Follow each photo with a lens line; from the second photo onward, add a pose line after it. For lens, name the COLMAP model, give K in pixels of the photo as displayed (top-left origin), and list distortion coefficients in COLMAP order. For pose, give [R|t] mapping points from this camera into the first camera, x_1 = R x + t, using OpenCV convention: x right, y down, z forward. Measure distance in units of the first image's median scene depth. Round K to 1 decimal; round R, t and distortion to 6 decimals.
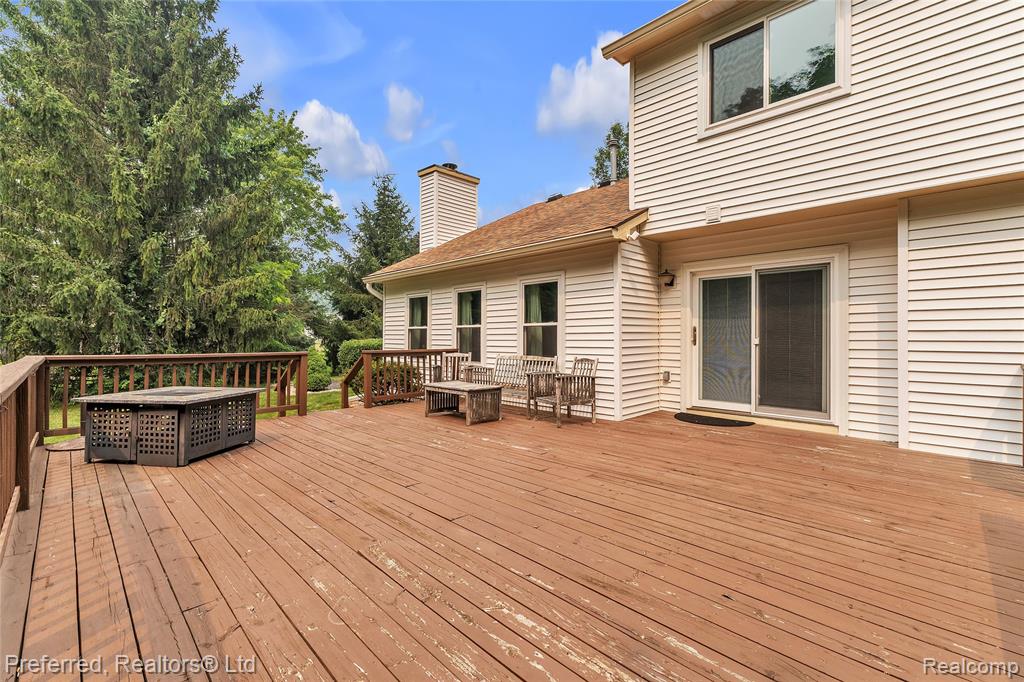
lens RADIAL K [[441.0, 0, 507.2], [0, 441.0, 338.0], [0, 0, 1]] dist [0.004041, 0.000404]
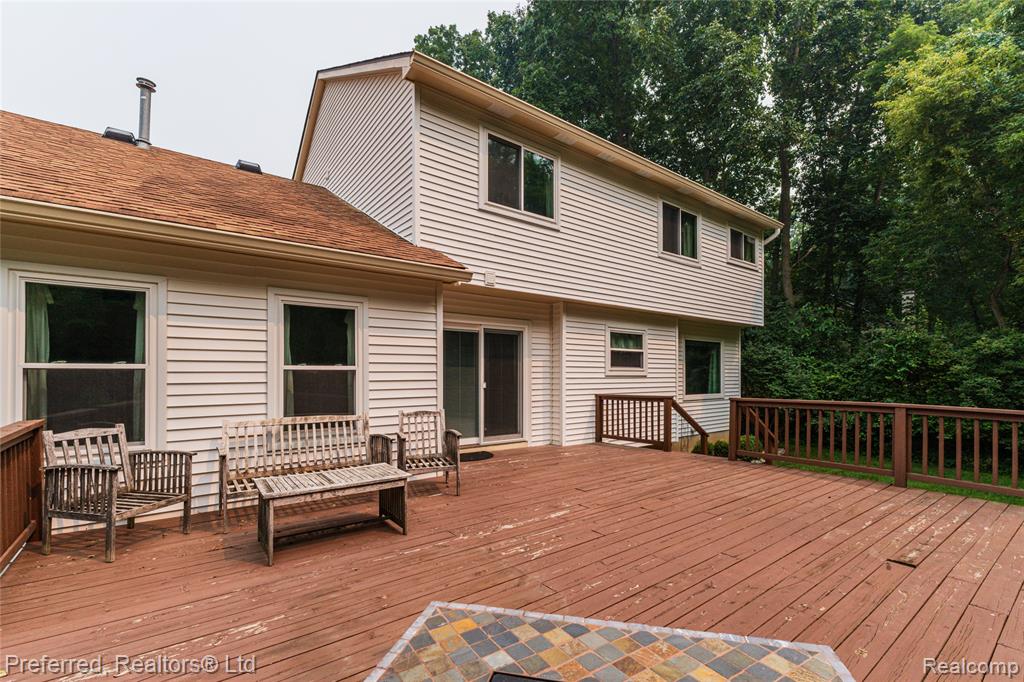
lens RADIAL K [[441.0, 0, 518.5], [0, 441.0, 372.6], [0, 0, 1]] dist [0.004041, 0.000404]
pose [[0.143065, 0.003661, 0.989707, -0.728886], [0.002094, 0.999990, -0.004002, -0.026719], [-0.989711, 0.002645, 0.143056, 0.806836]]
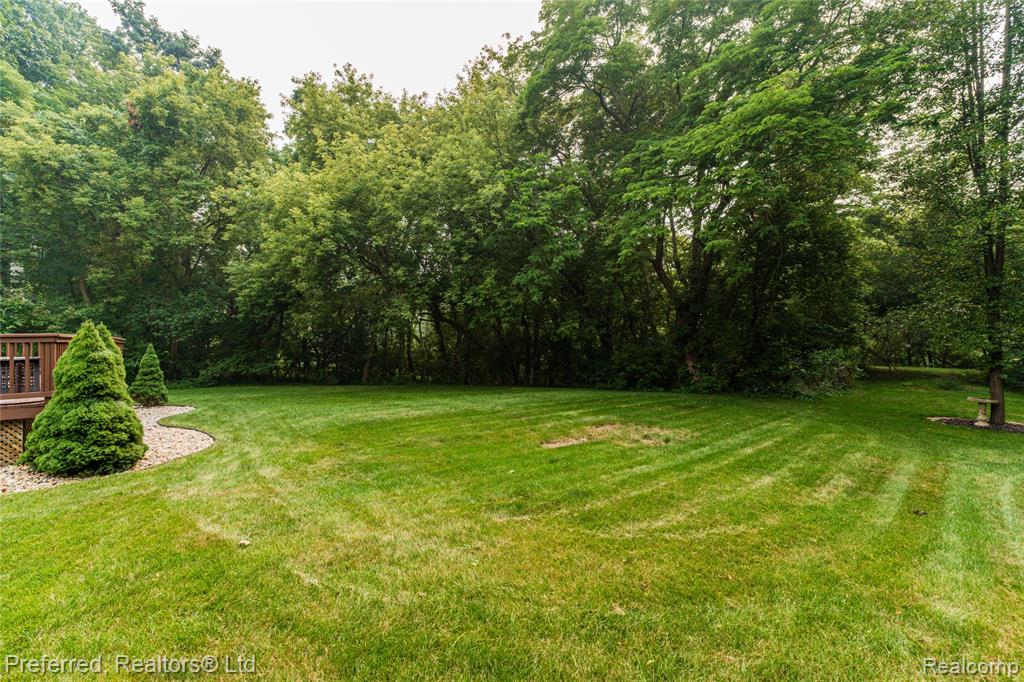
lens RADIAL K [[441.0, 0, 513.6], [0, 441.0, 341.7], [0, 0, 1]] dist [0.004041, 0.000404]
pose [[-0.988044, -0.003035, 0.154144, -1.877794], [-0.001801, 0.999965, 0.008139, 0.012070], [-0.154163, 0.007764, -0.988015, 1.532429]]
